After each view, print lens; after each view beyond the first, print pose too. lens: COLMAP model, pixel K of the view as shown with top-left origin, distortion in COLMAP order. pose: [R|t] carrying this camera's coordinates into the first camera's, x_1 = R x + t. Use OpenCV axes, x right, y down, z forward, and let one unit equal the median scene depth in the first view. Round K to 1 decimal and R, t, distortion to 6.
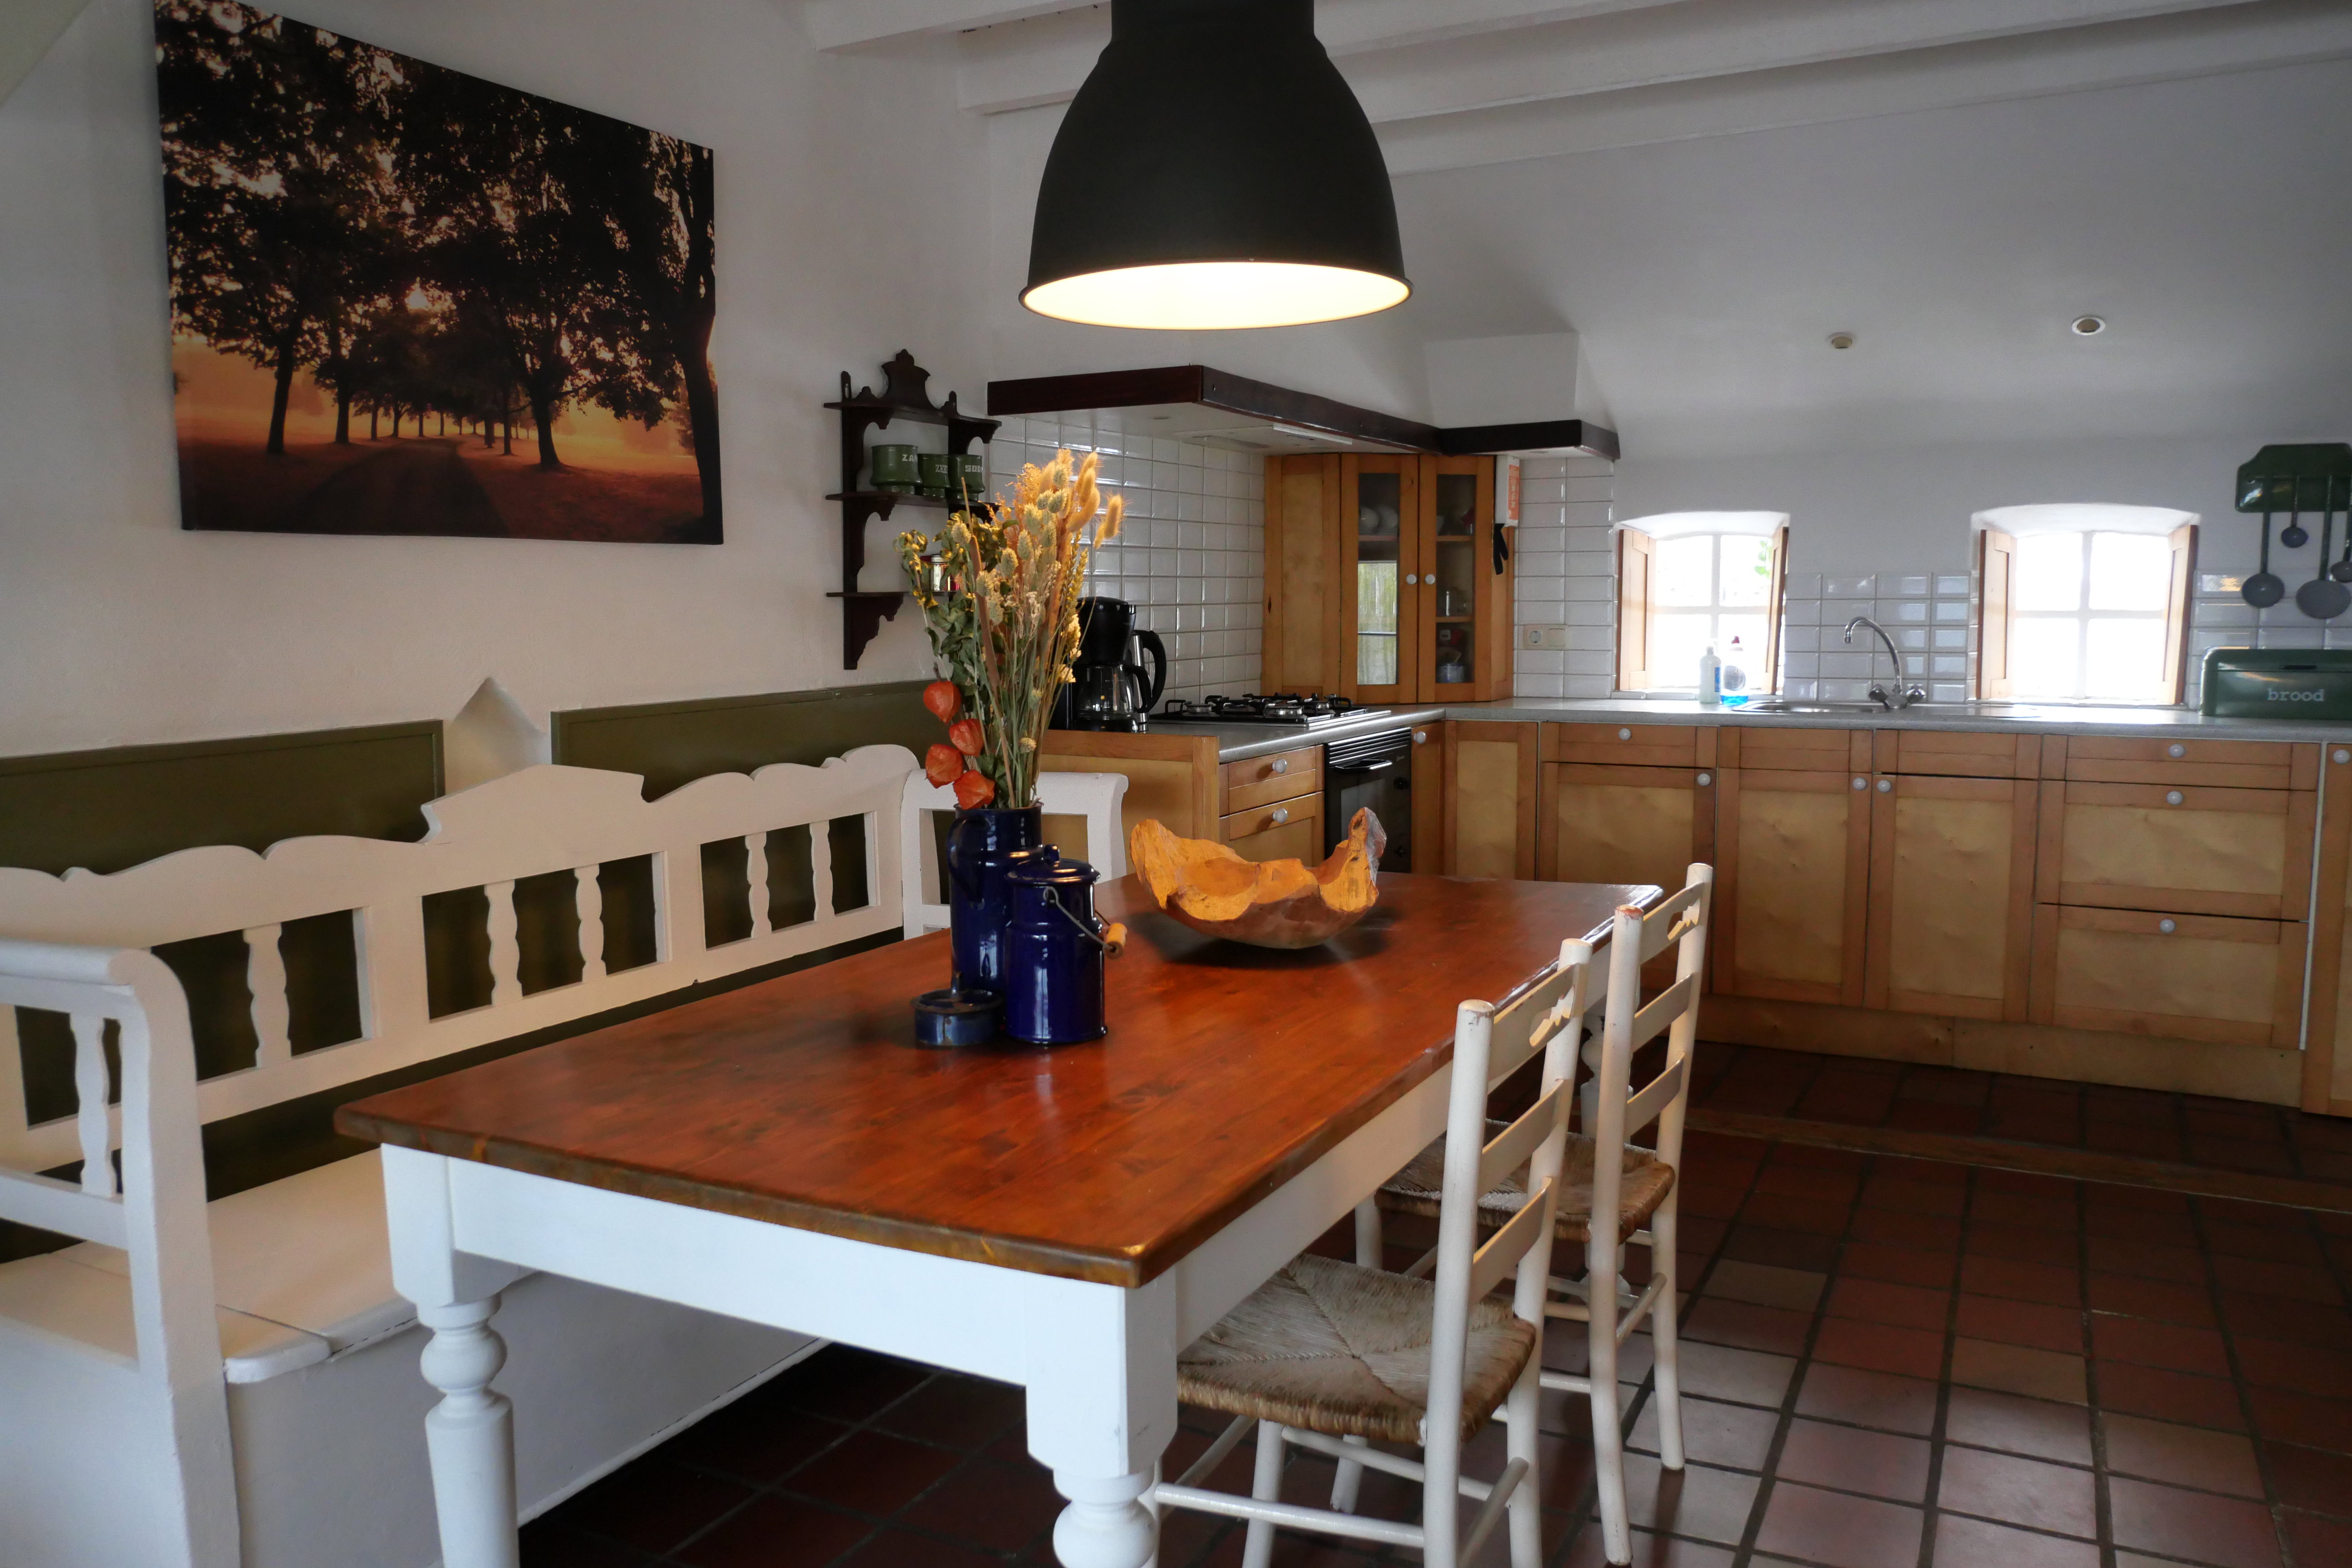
lens RADIAL K [[1688.1, 0, 1176.0], [0, 1688.1, 784.0], [0, 0, 1]] dist [-0.047349, 0.020673]
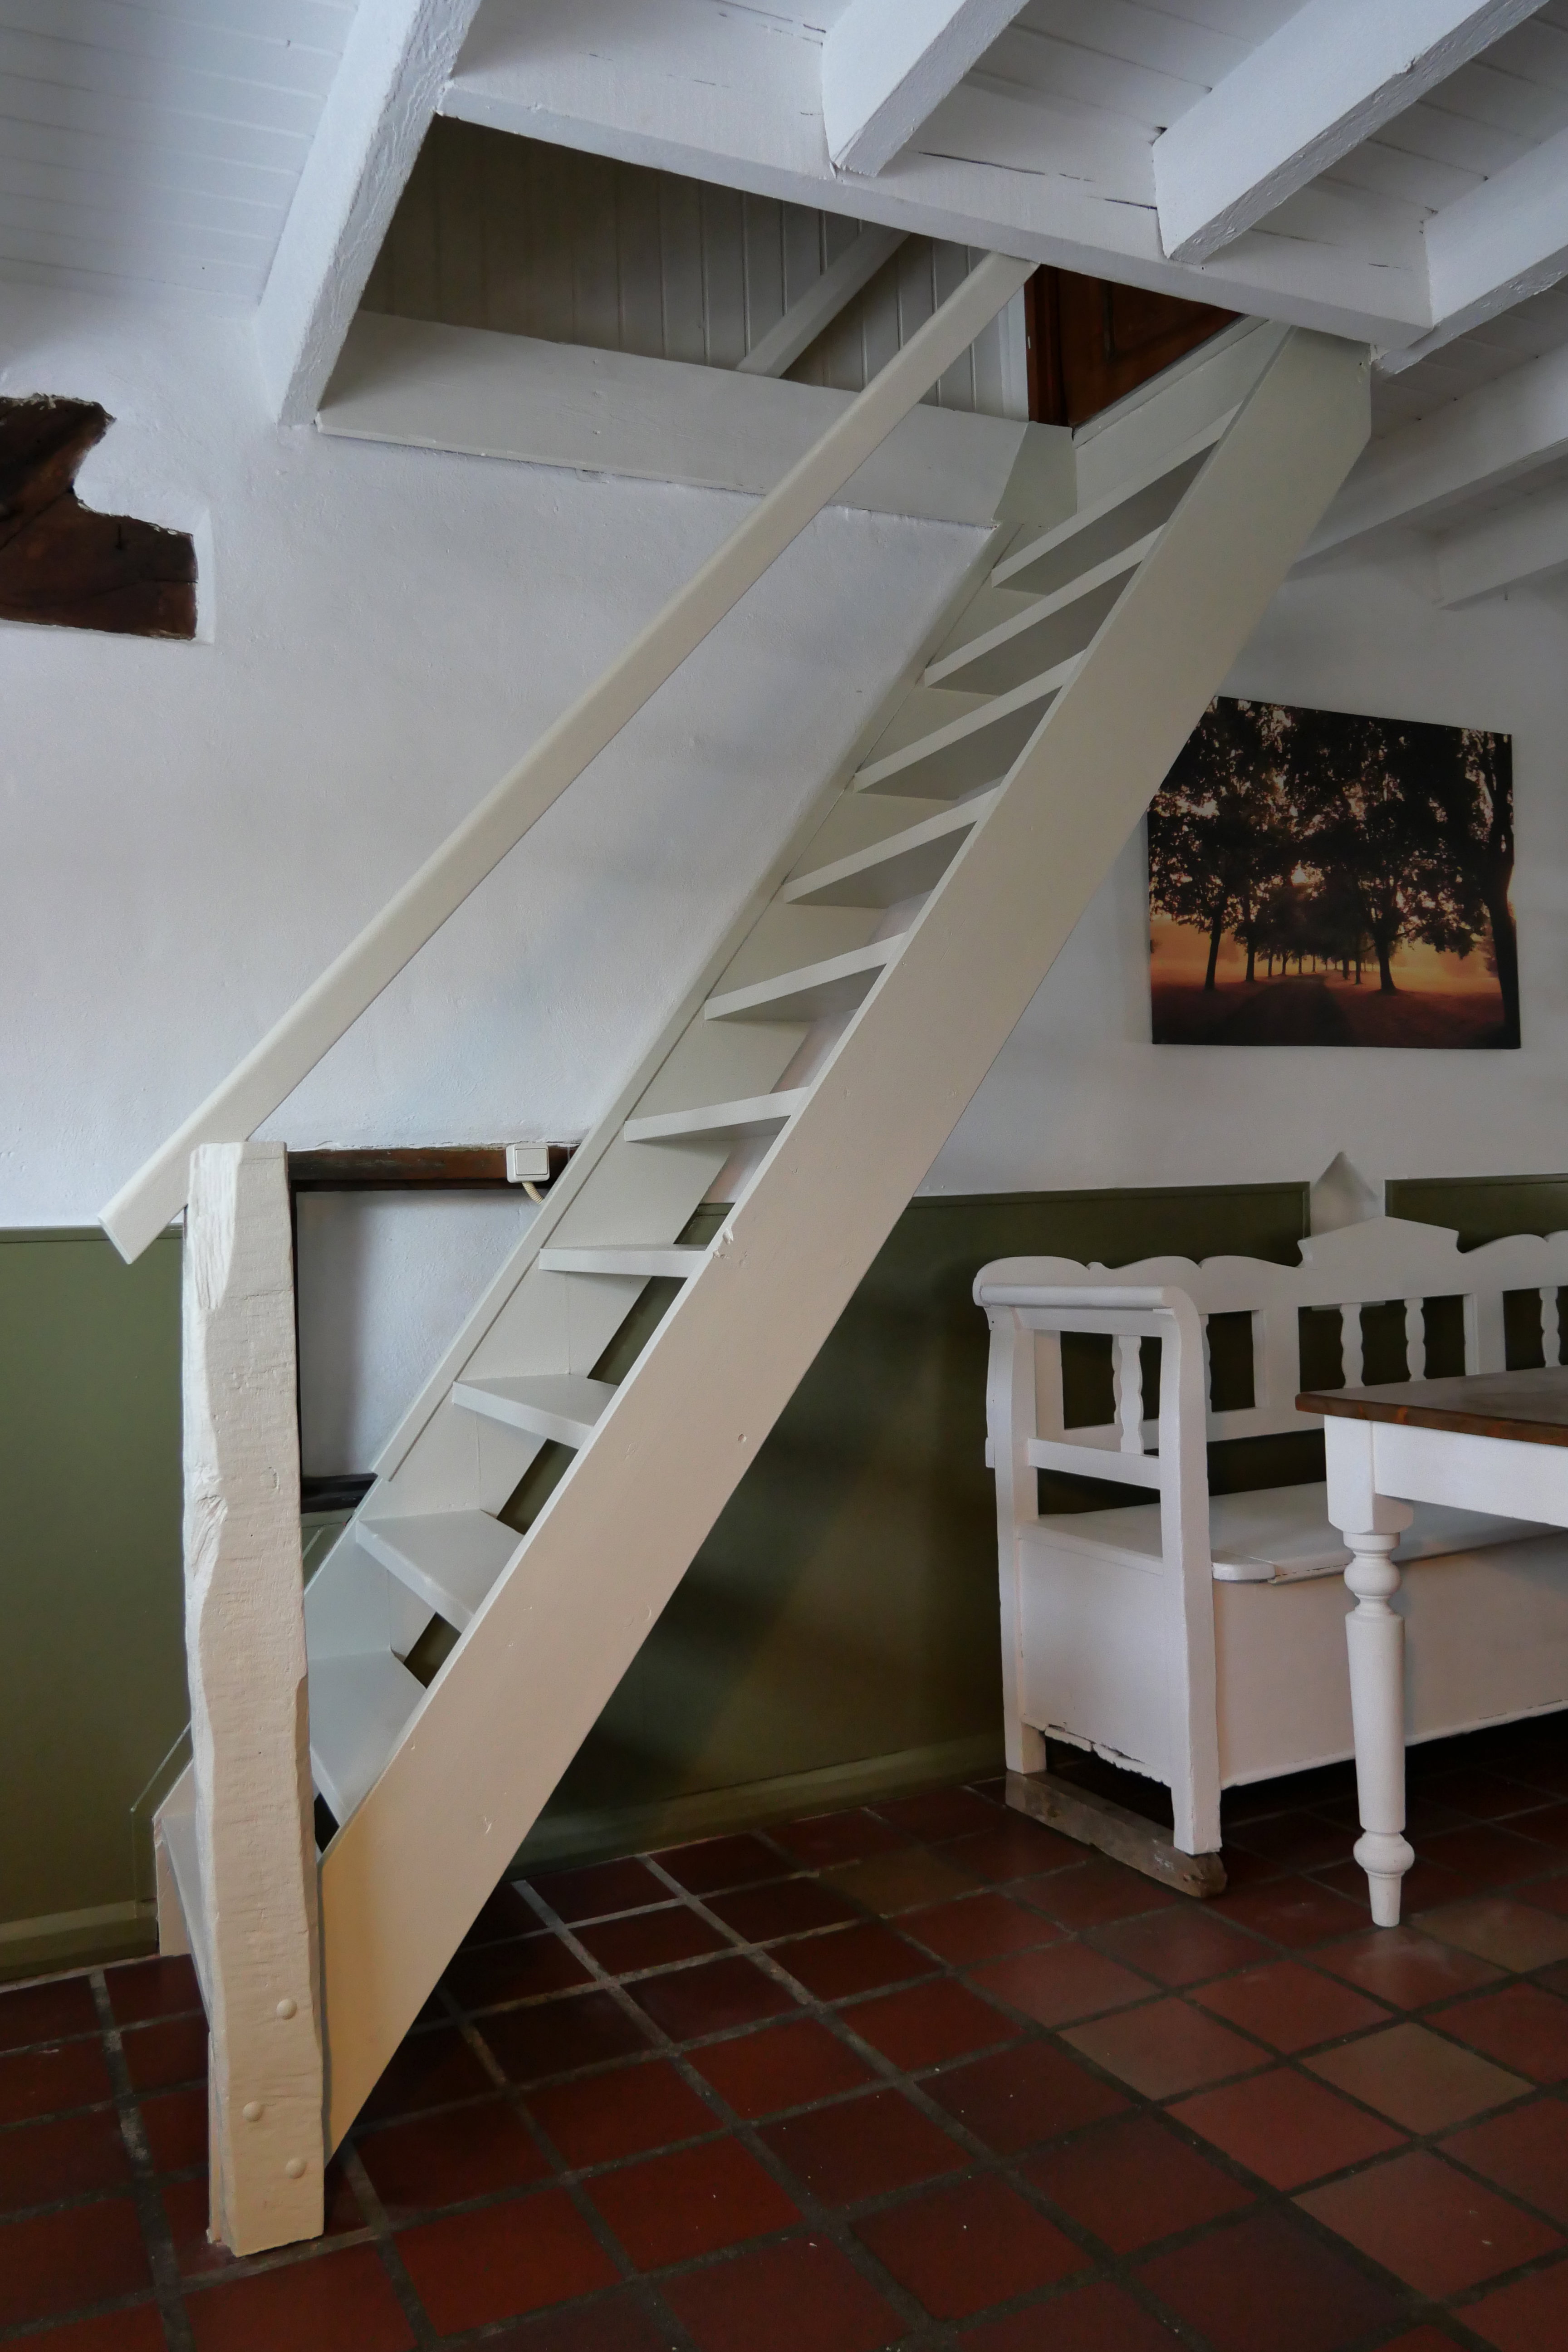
lens RADIAL K [[1688.1, 0, 771.8], [0, 1688.1, 1159.4], [0, 0, 1]] dist [-0.047349, 0.020673]
pose [[0.802878, -0.019245, -0.595833, 0.018088], [-0.047284, 0.994274, -0.095830, 0.090955], [0.594265, 0.105114, 0.797371, -0.322542]]
